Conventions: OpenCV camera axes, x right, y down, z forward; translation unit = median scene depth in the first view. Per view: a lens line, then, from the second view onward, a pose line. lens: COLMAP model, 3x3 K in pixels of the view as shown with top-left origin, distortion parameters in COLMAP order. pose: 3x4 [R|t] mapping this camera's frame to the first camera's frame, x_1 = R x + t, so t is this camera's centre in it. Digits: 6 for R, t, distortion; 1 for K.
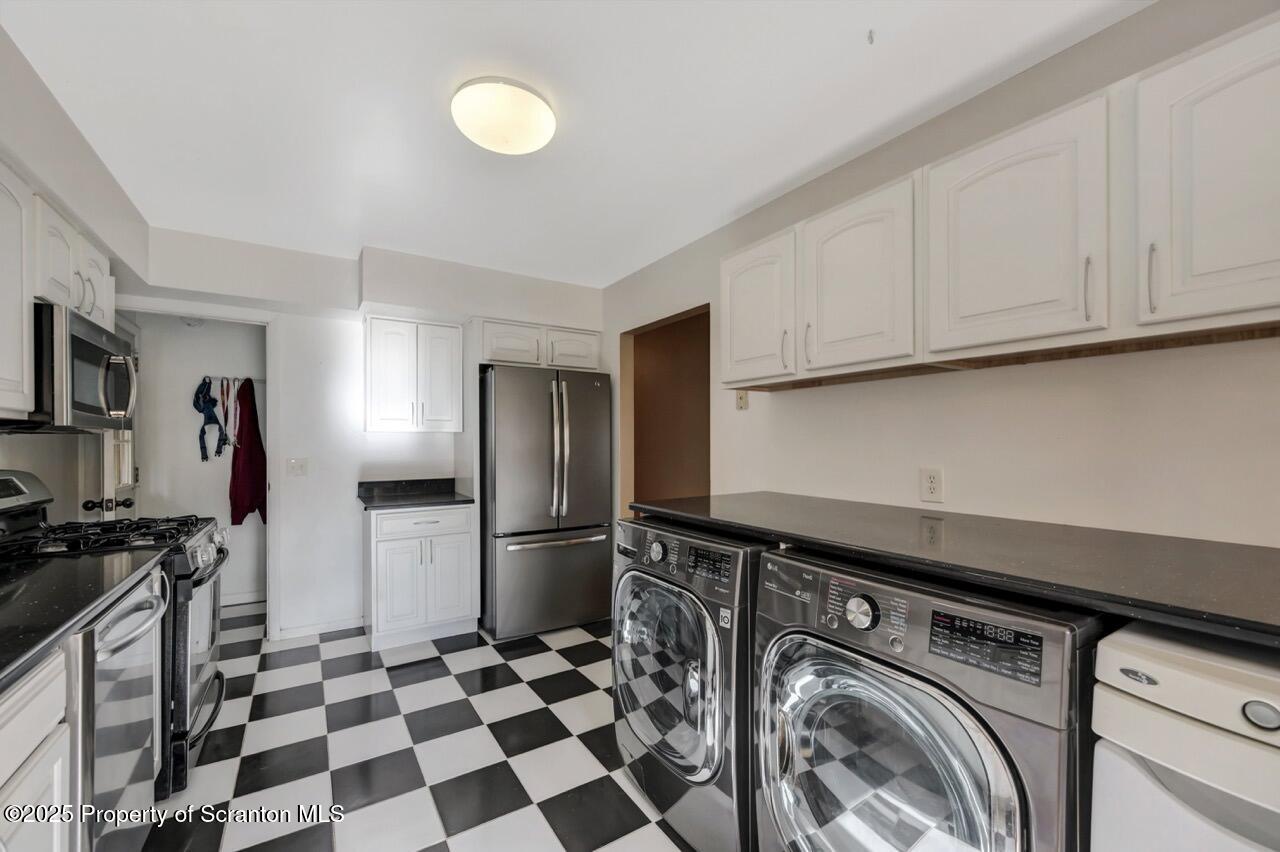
lens RADIAL K [[516.8, 0, 642.1], [0, 516.8, 441.6], [0, 0, 1]] dist [0.003809, 0.000430]
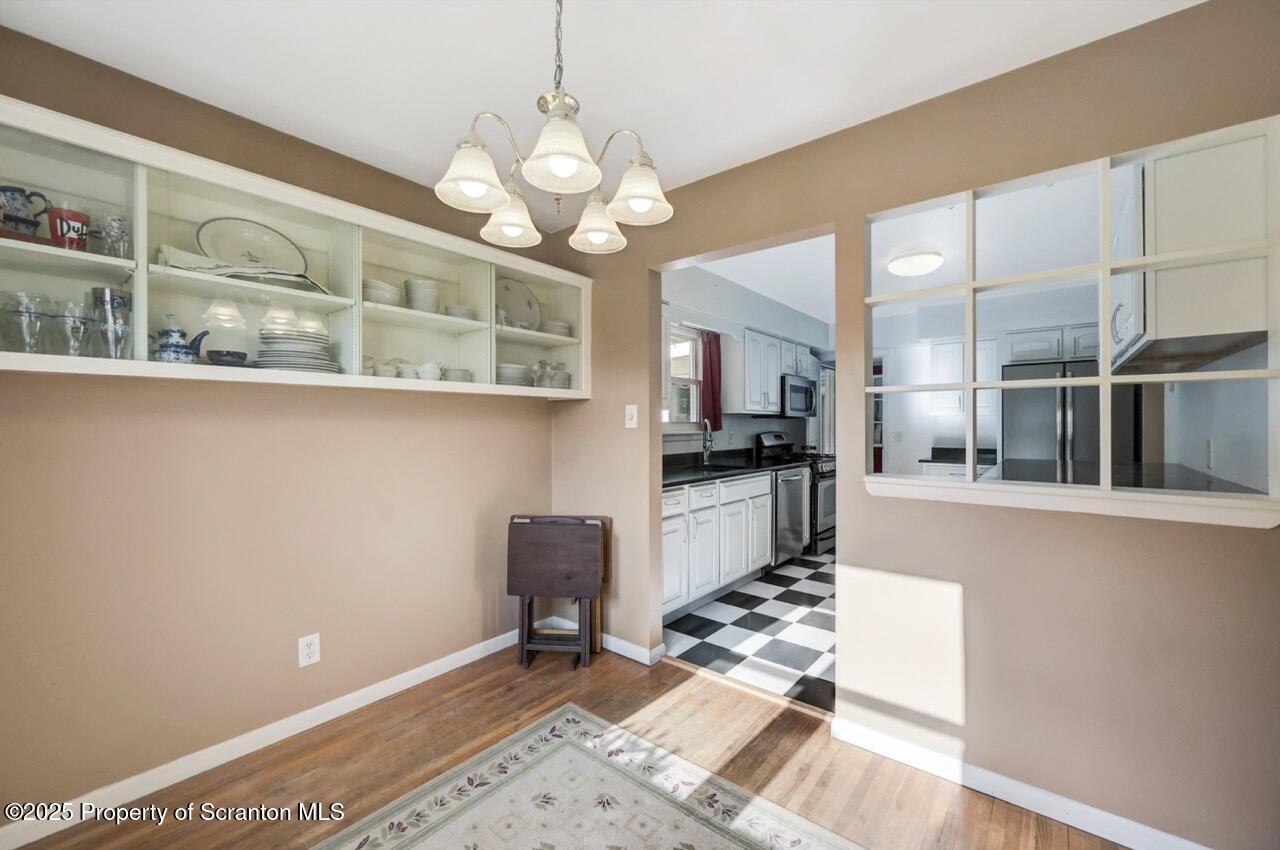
lens RADIAL K [[516.8, 0, 636.1], [0, 516.8, 427.4], [0, 0, 1]] dist [0.003809, 0.000430]
pose [[0.298588, 0.010188, -0.954328, 0.772671], [-0.003263, 0.999948, 0.009654, 0.003840], [0.954377, 0.000232, 0.298605, -0.377906]]
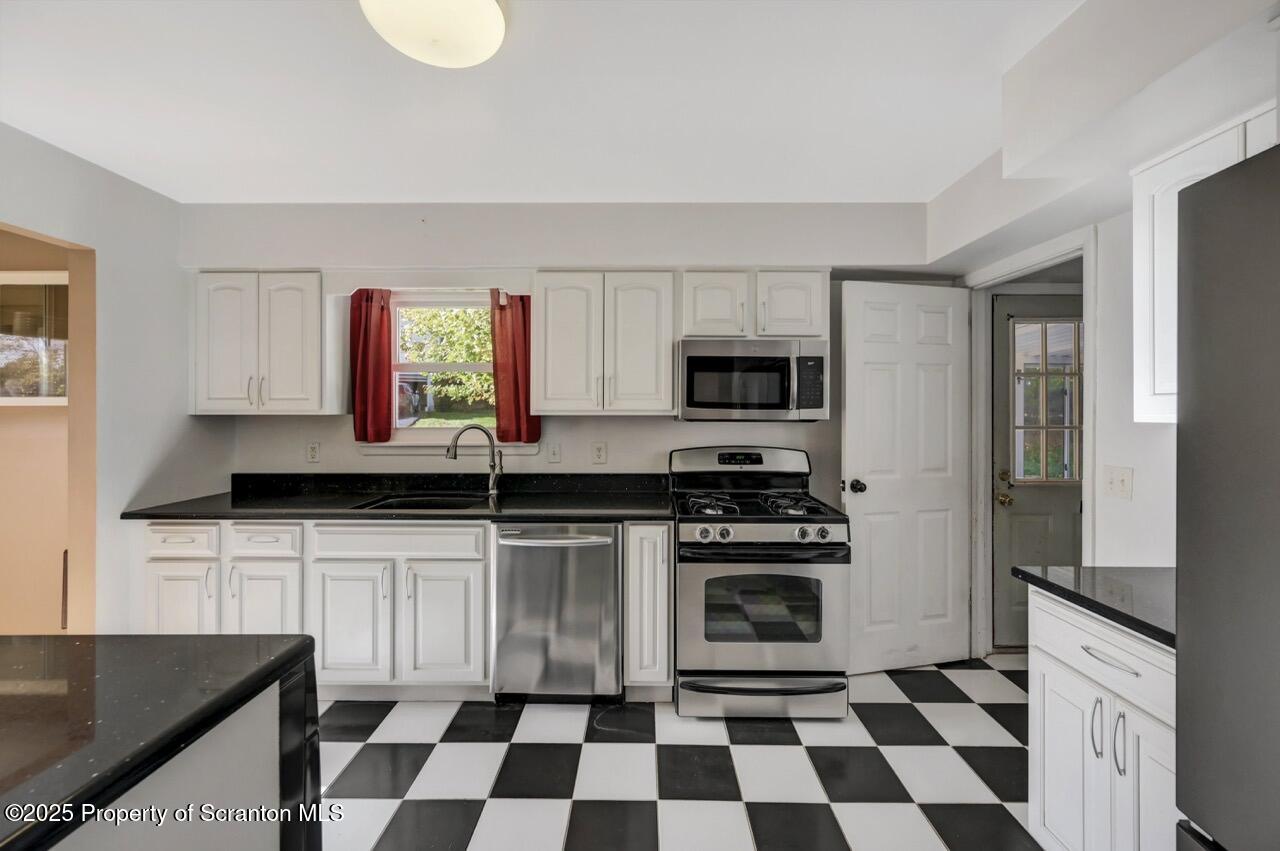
lens RADIAL K [[516.8, 0, 638.3], [0, 516.8, 408.4], [0, 0, 1]] dist [0.003809, 0.000430]
pose [[-0.554930, 0.002050, -0.831895, 0.109778], [-0.000456, 0.999996, 0.002768, -0.035368], [0.831897, 0.001916, -0.554926, 0.936619]]
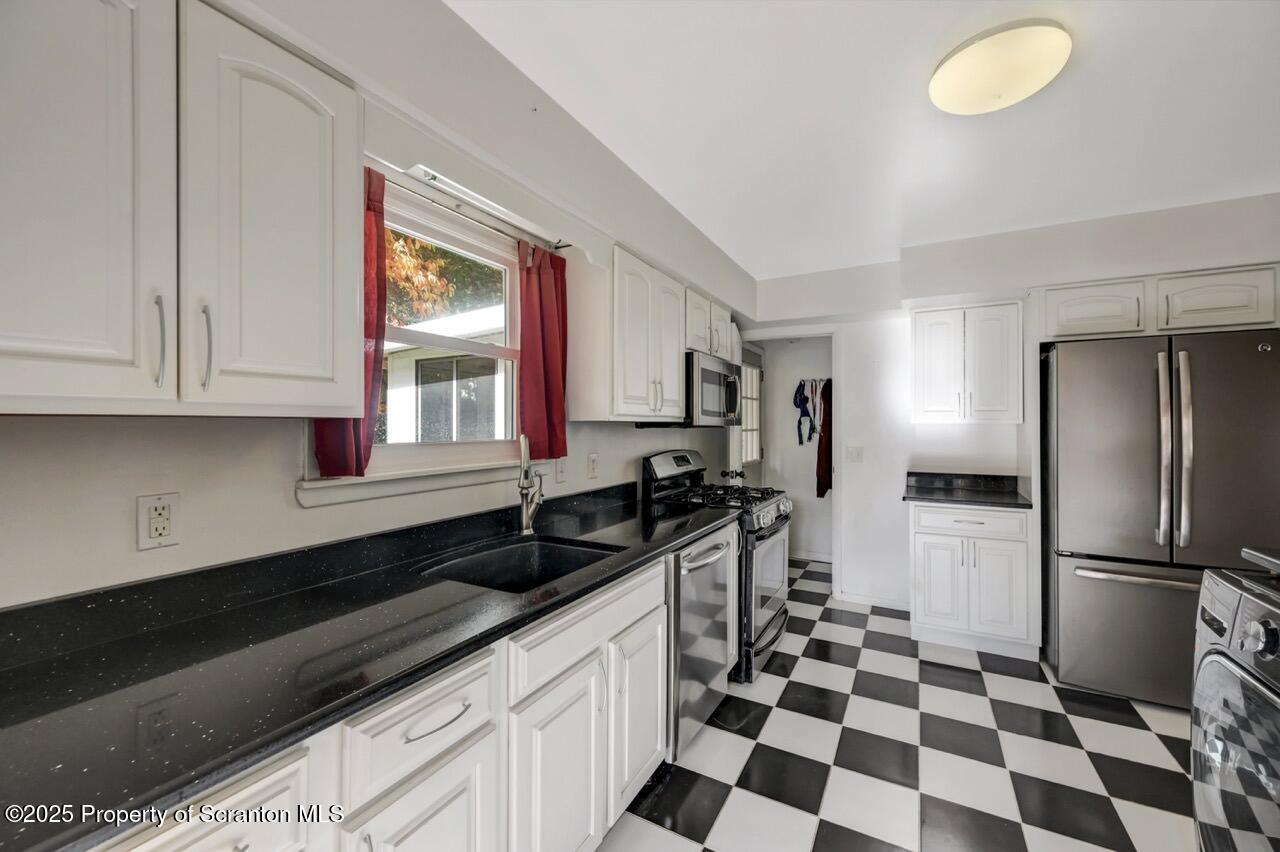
lens RADIAL K [[516.8, 0, 644.1], [0, 516.8, 422.8], [0, 0, 1]] dist [0.003809, 0.000430]
pose [[0.480221, 0.001793, -0.877146, 0.120965], [-0.003927, 0.999992, -0.000106, -0.019968], [0.877139, 0.003495, 0.480224, 0.040435]]
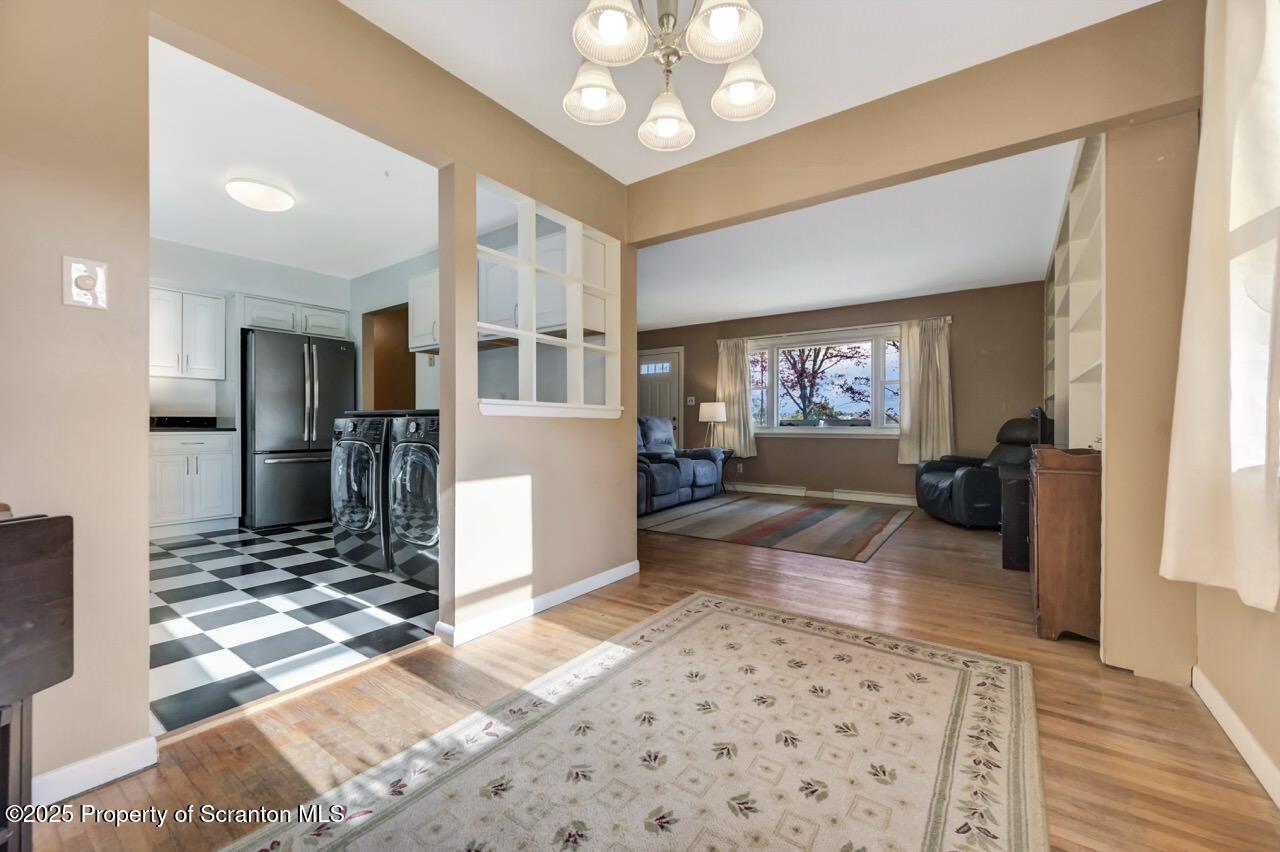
lens RADIAL K [[516.8, 0, 646.1], [0, 516.8, 422.8], [0, 0, 1]] dist [0.003809, 0.000430]
pose [[0.932291, 0.004411, 0.361682, 0.197041], [-0.003470, 0.999989, -0.003251, 0.105046], [-0.361693, 0.001776, 0.932296, -0.692730]]
